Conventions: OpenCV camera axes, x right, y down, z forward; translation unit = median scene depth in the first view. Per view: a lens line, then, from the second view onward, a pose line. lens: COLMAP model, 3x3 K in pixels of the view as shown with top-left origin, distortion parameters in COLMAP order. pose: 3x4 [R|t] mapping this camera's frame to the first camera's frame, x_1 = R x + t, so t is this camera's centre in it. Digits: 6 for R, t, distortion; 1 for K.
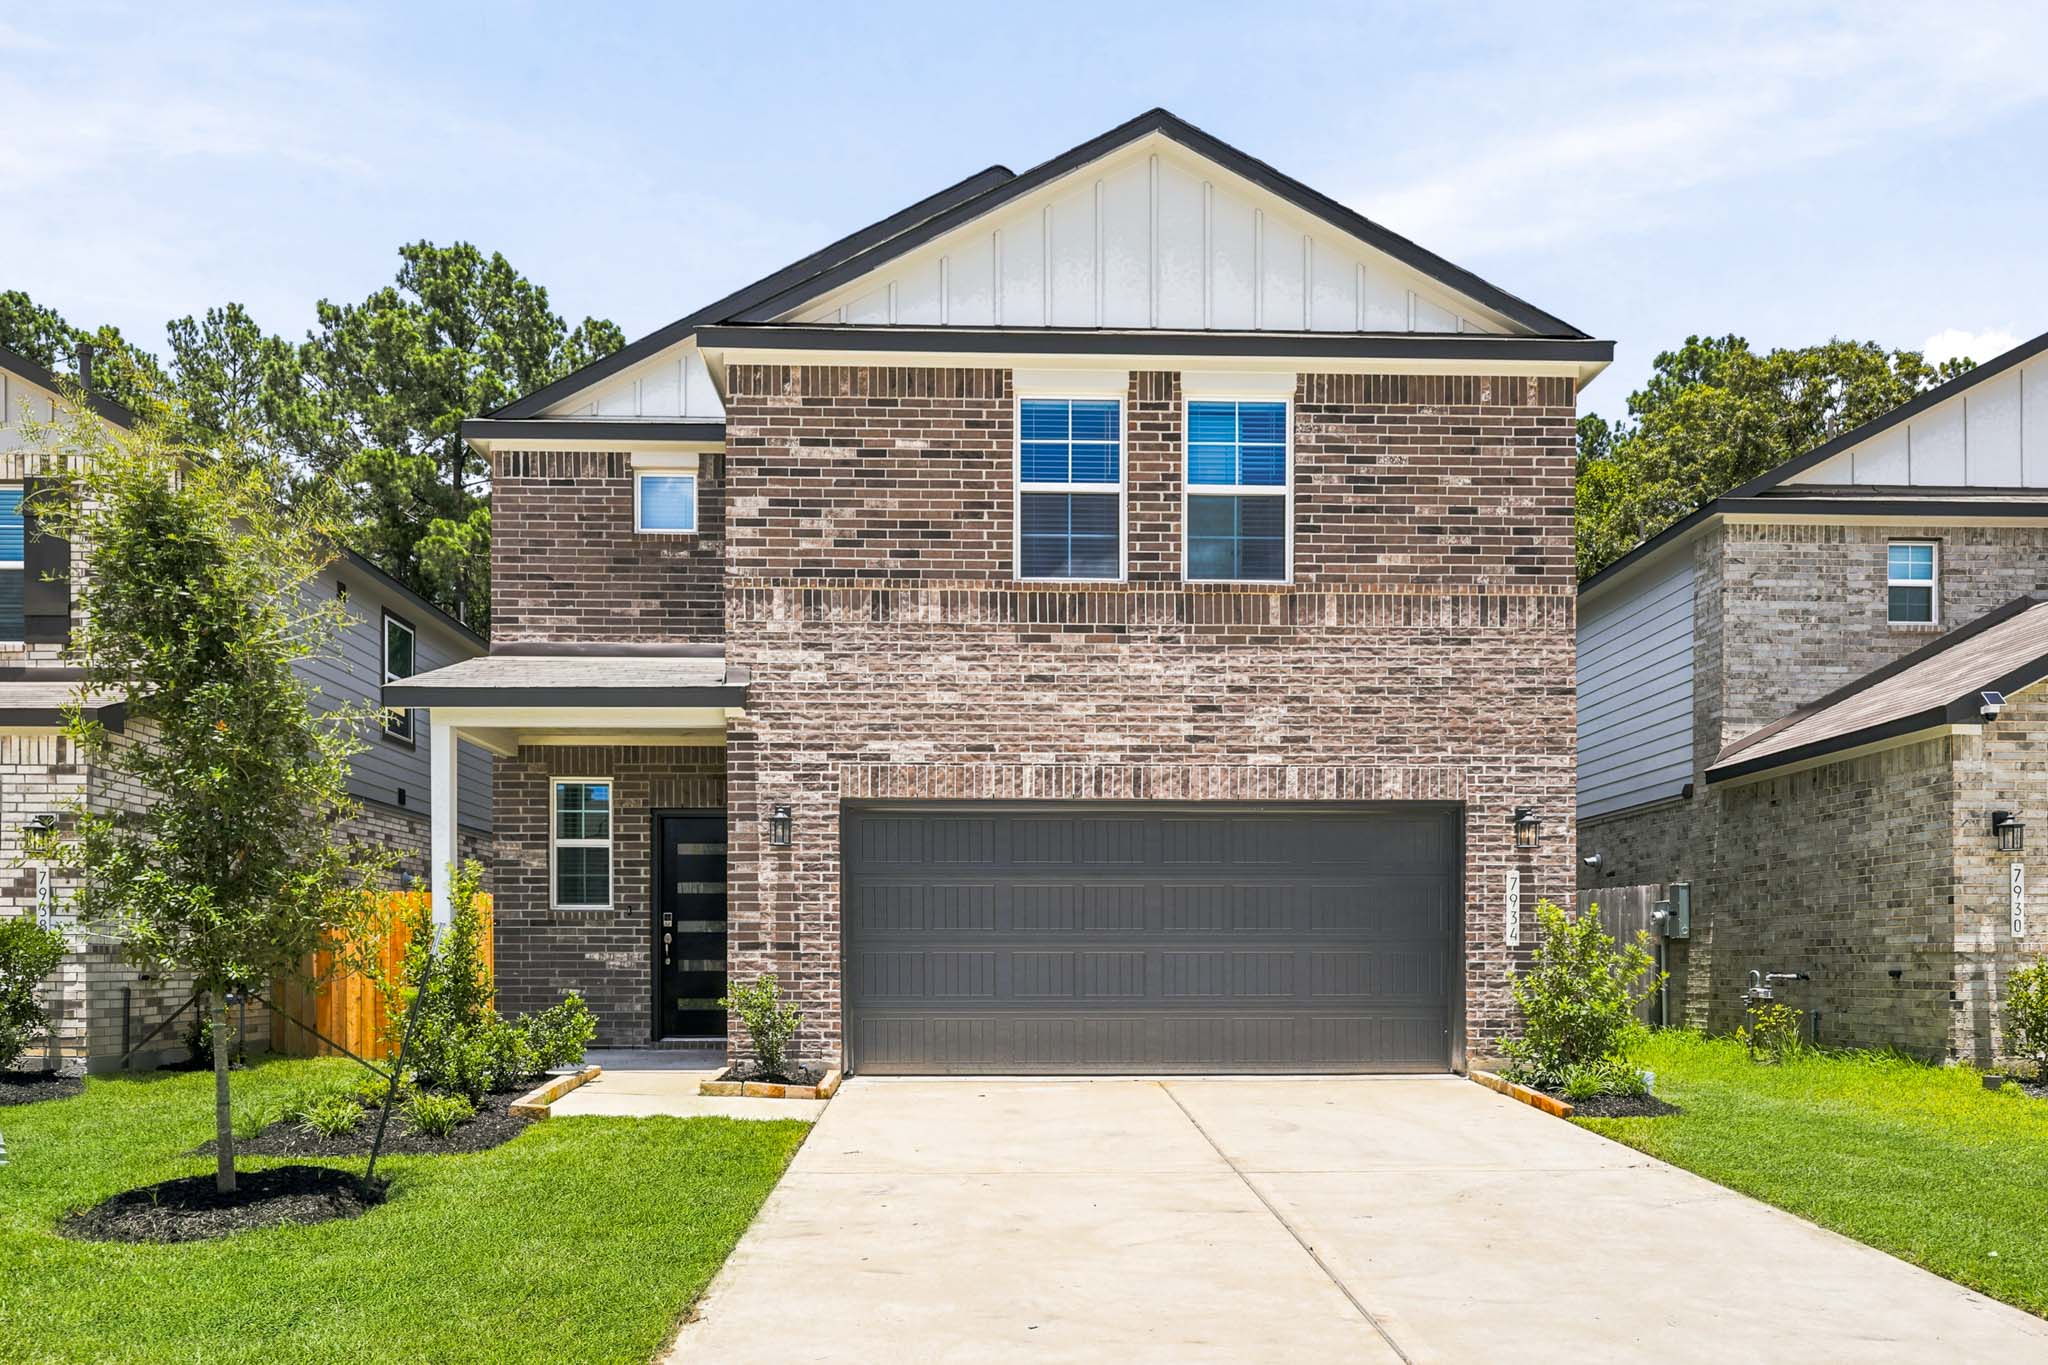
lens RADIAL K [[1414.8, 0, 1022.2], [0, 1414.8, 661.6], [0, 0, 1]] dist [-0.001753, 0.002791]
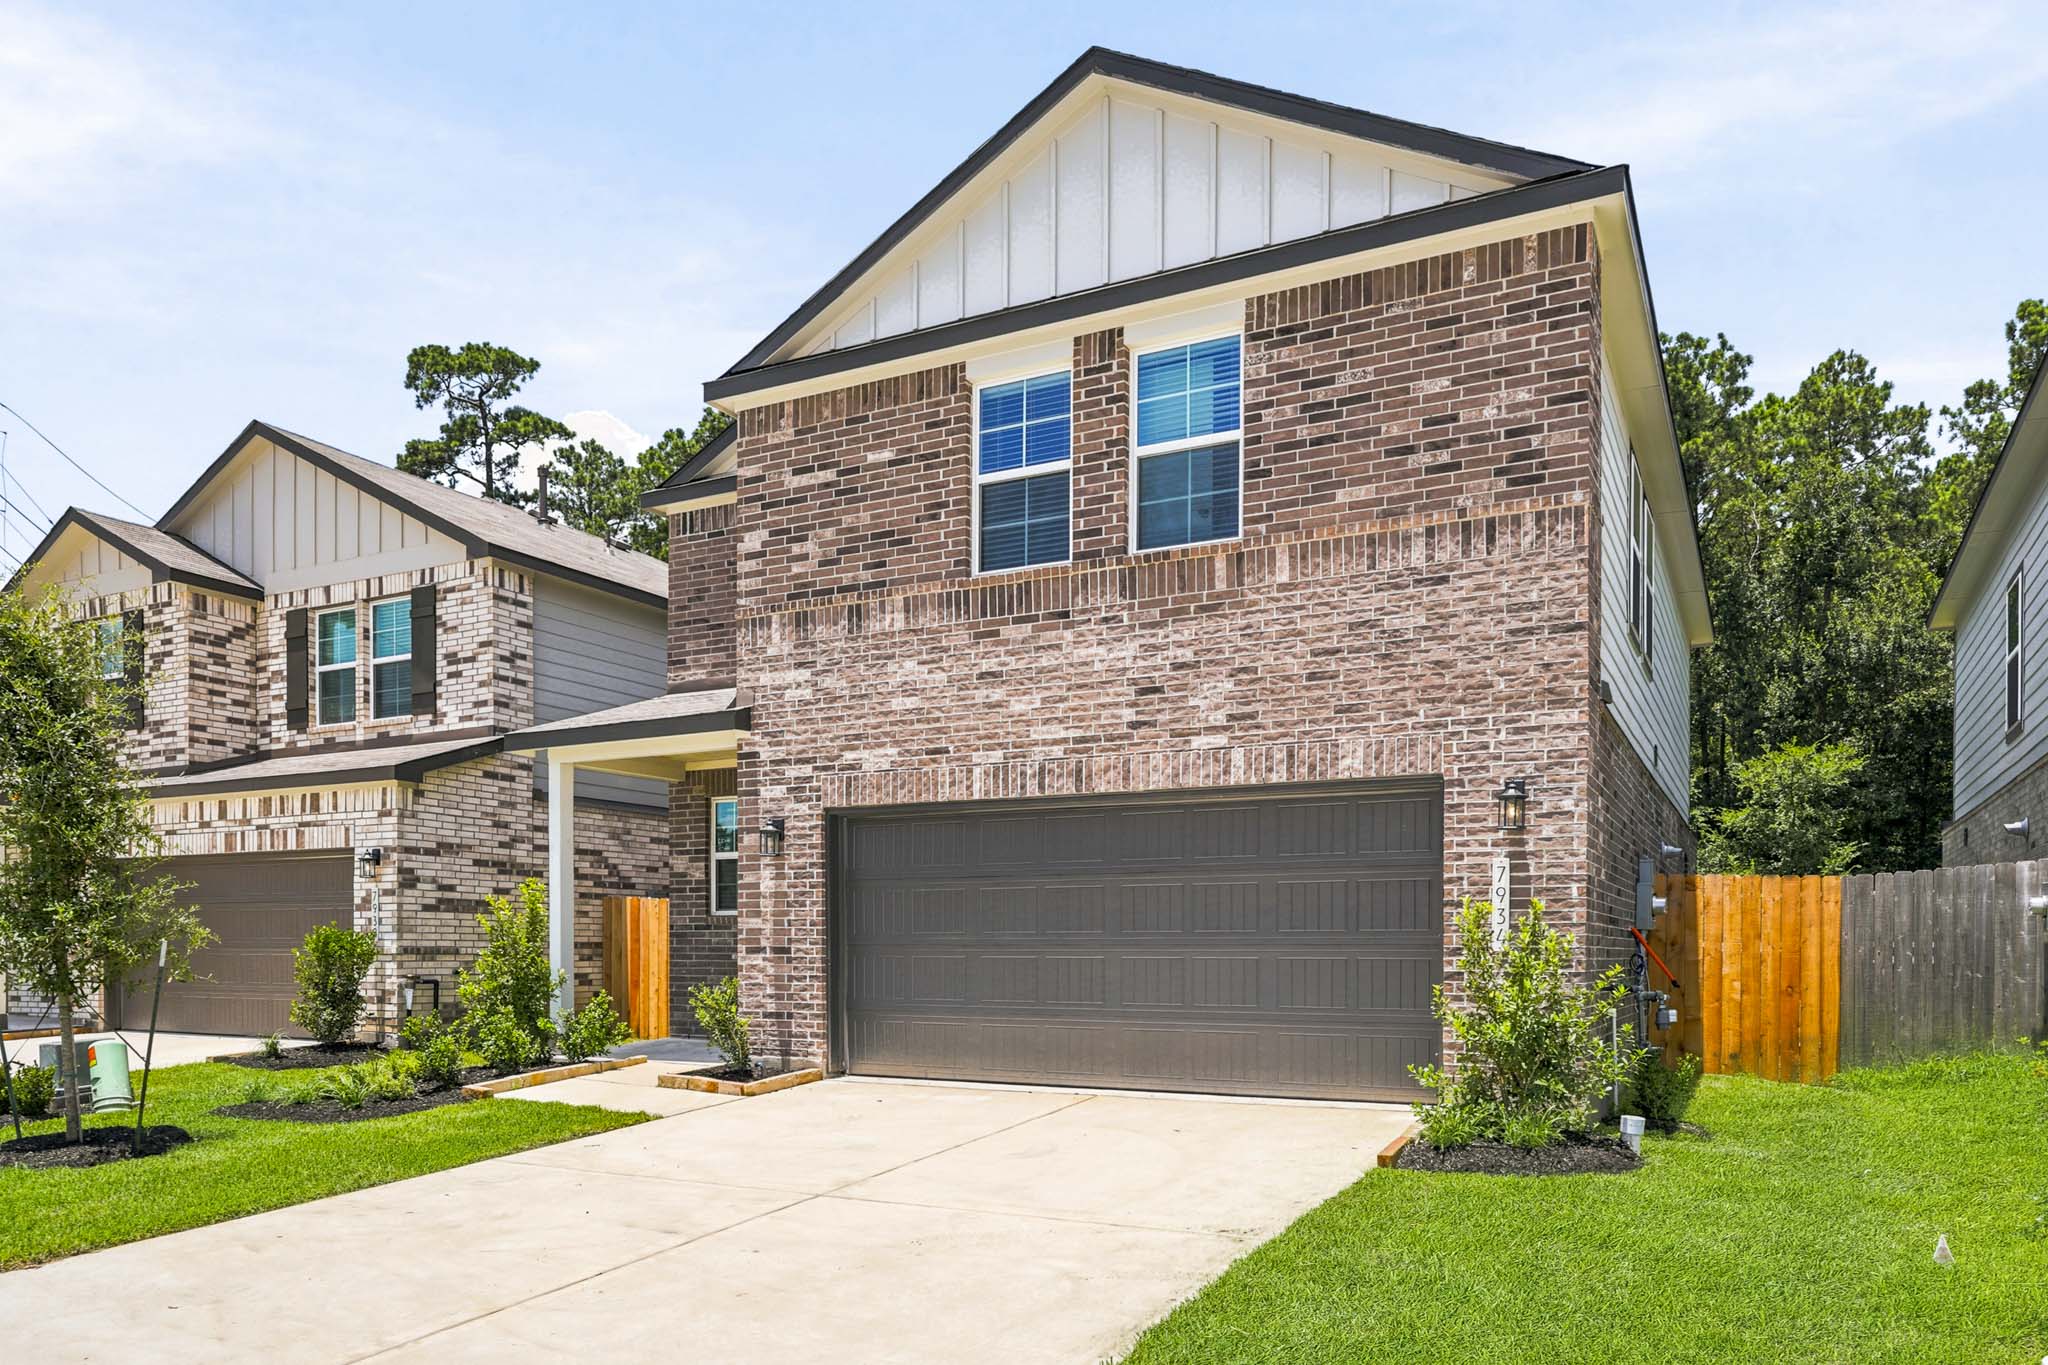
lens RADIAL K [[1414.8, 0, 1022.2], [0, 1414.8, 661.6], [0, 0, 1]] dist [-0.001753, 0.002791]
pose [[0.861971, -0.099385, -0.497120, 0.509805], [0.105833, 0.994267, -0.015270, 0.019704], [0.495788, -0.039450, 0.867547, 0.166874]]
